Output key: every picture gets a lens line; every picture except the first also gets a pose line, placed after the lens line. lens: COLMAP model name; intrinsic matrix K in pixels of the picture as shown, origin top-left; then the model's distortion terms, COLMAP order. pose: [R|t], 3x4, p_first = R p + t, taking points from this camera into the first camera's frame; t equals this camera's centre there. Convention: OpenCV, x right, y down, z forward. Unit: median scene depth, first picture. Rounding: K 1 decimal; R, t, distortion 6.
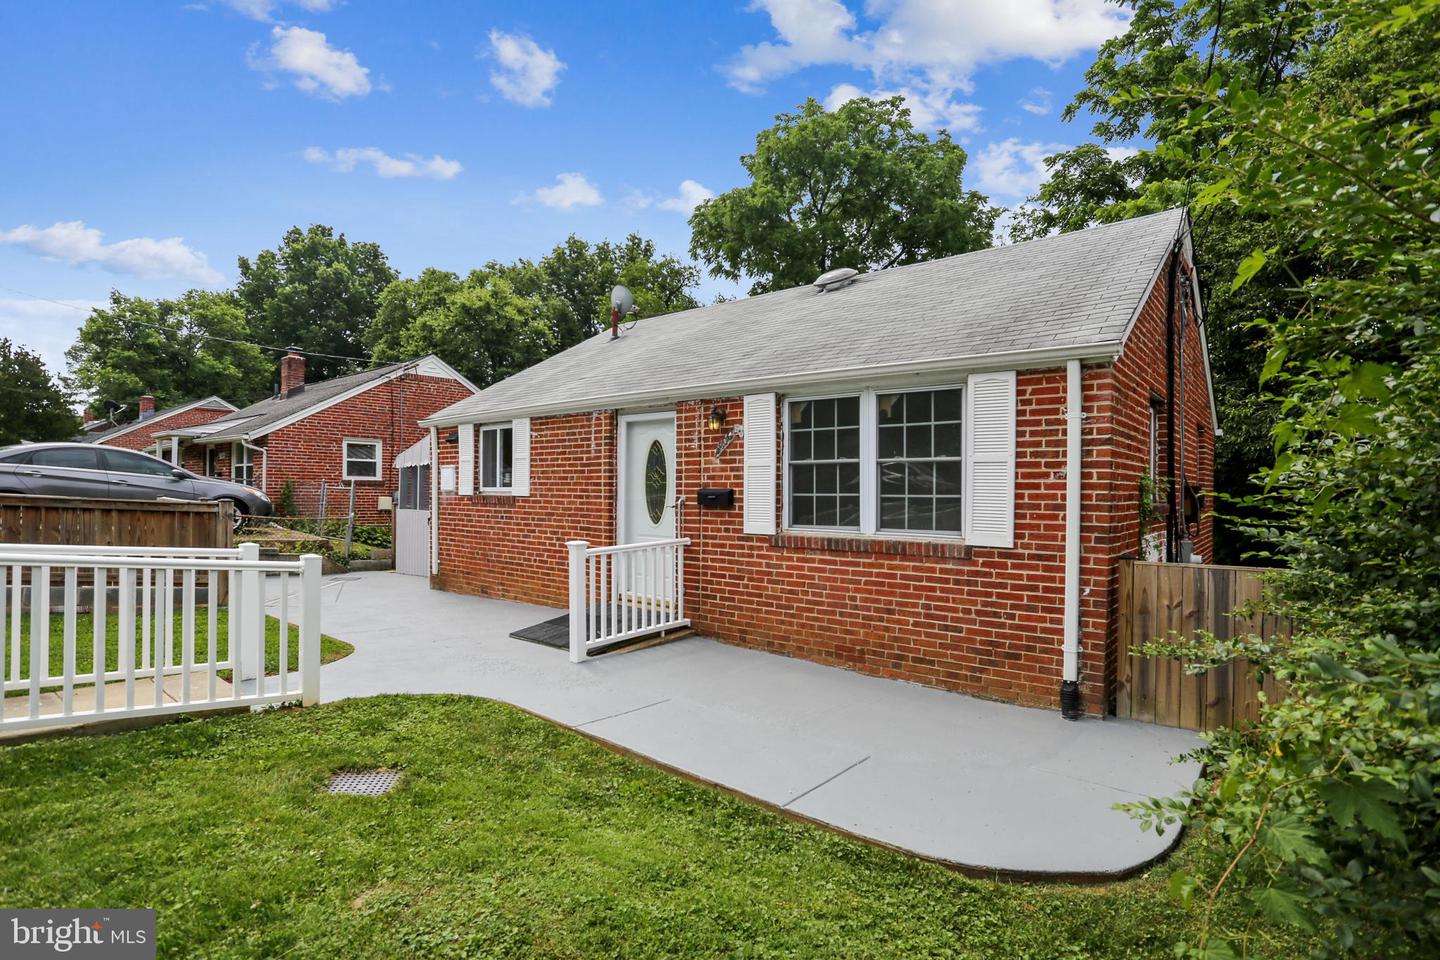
lens RADIAL K [[722.7, 0, 725.4], [0, 722.7, 492.5], [0, 0, 1]] dist [-0.050259, 0.021824]
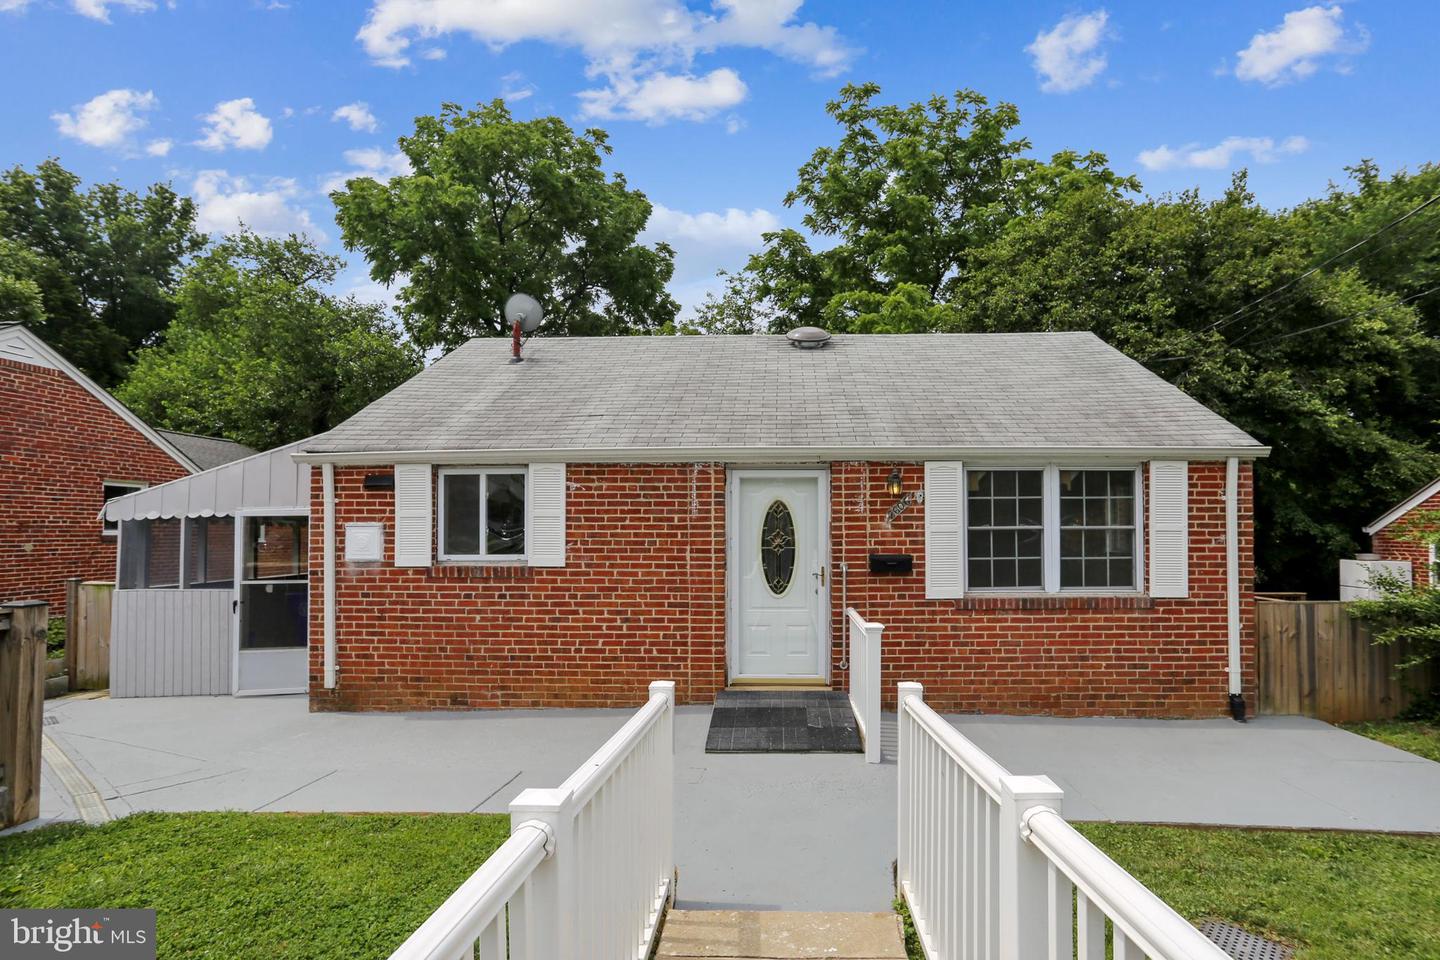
lens RADIAL K [[731.1, 0, 731.7], [0, 731.1, 510.8], [0, 0, 1]] dist [-0.021849, 0.003632]
pose [[0.780960, -0.001088, 0.624580, -0.865961], [0.011329, 0.999859, -0.012424, -0.059244], [-0.624479, 0.016779, 0.780862, 0.400270]]
